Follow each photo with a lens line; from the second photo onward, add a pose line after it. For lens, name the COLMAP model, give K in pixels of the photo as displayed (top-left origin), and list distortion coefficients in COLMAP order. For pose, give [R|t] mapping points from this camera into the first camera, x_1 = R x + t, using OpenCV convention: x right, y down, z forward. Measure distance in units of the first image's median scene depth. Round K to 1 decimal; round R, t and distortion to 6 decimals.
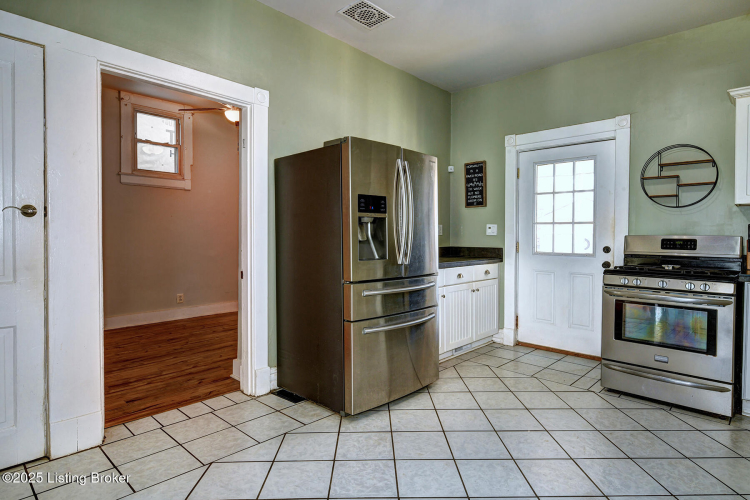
lens RADIAL K [[418.0, 0, 379.3], [0, 418.0, 251.6], [0, 0, 1]] dist [-0.000577, 0.000456]
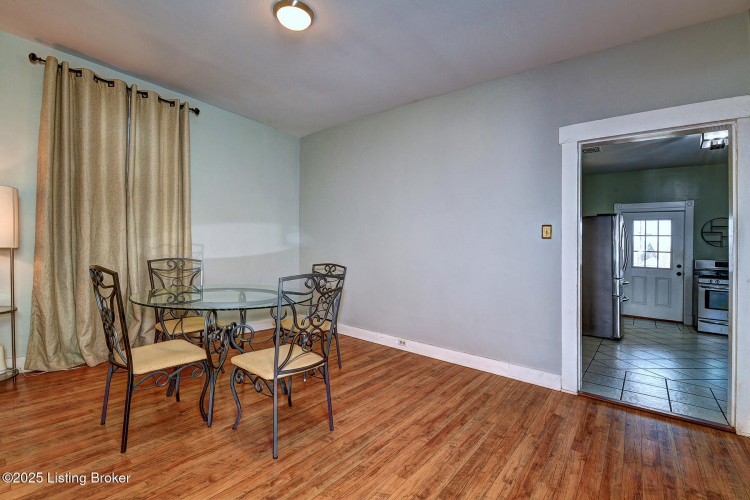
lens RADIAL K [[332.9, 0, 375.0], [0, 332.9, 250.0], [0, 0, 1]] dist [-0.018430, -0.000441]
pose [[0.996547, 0.032842, 0.076253, -4.443034], [-0.031002, 0.999202, -0.025185, 0.007608], [-0.077020, 0.022734, 0.996770, -1.922947]]
